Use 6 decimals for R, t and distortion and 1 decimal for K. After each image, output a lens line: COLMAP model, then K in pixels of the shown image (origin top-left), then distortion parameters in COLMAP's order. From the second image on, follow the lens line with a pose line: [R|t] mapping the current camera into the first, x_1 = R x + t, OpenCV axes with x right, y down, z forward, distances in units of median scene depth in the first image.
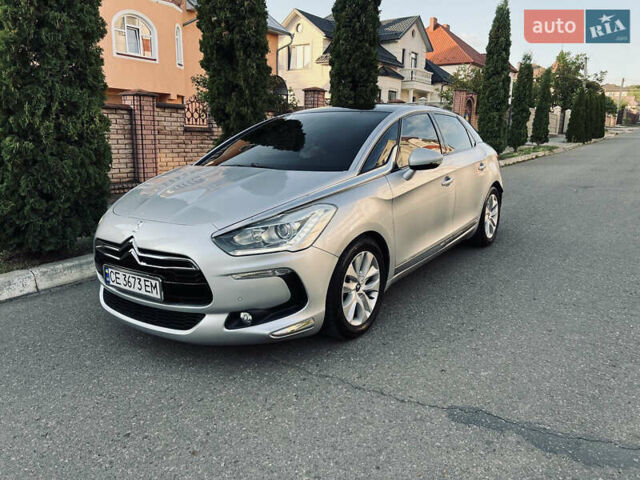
lens RADIAL K [[478.3, 0, 322.9], [0, 478.3, 238.3], [0, 0, 1]] dist [0.044906, -0.039136]
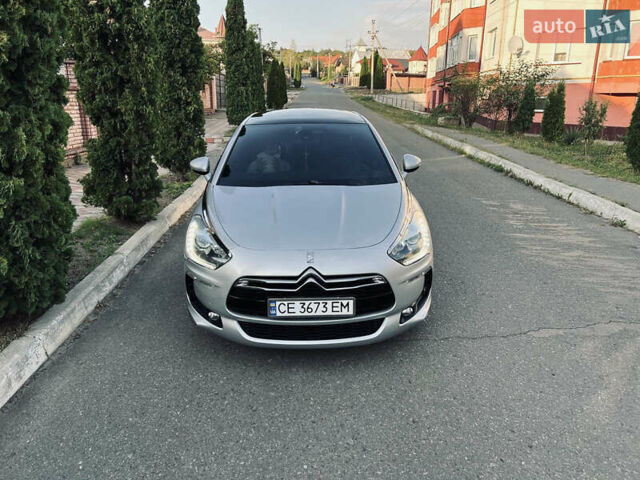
lens RADIAL K [[478.3, 0, 312.3], [0, 478.3, 247.3], [0, 0, 1]] dist [0.044906, -0.039136]
pose [[0.806987, -0.185187, 0.560783, -0.972699], [0.131035, 0.982042, 0.135735, -0.189992], [-0.575848, -0.036054, 0.816761, 0.114906]]
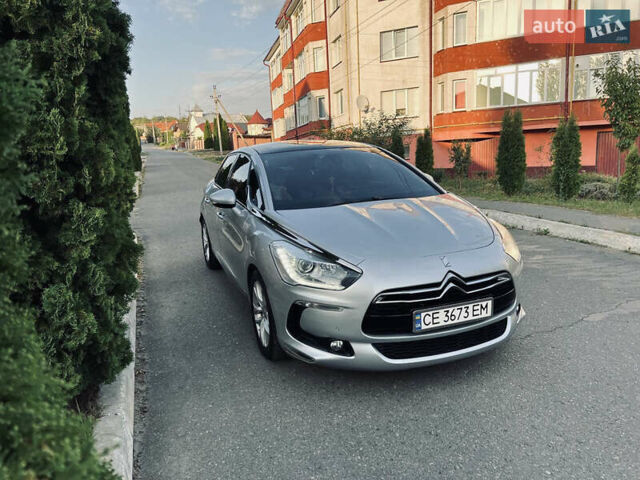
lens RADIAL K [[478.3, 0, 323.2], [0, 478.3, 253.4], [0, 0, 1]] dist [0.044906, -0.039136]
pose [[0.577903, -0.205540, 0.789798, -1.333596], [0.225874, 0.970244, 0.087226, -0.188169], [-0.784225, 0.127987, 0.607133, 0.574186]]
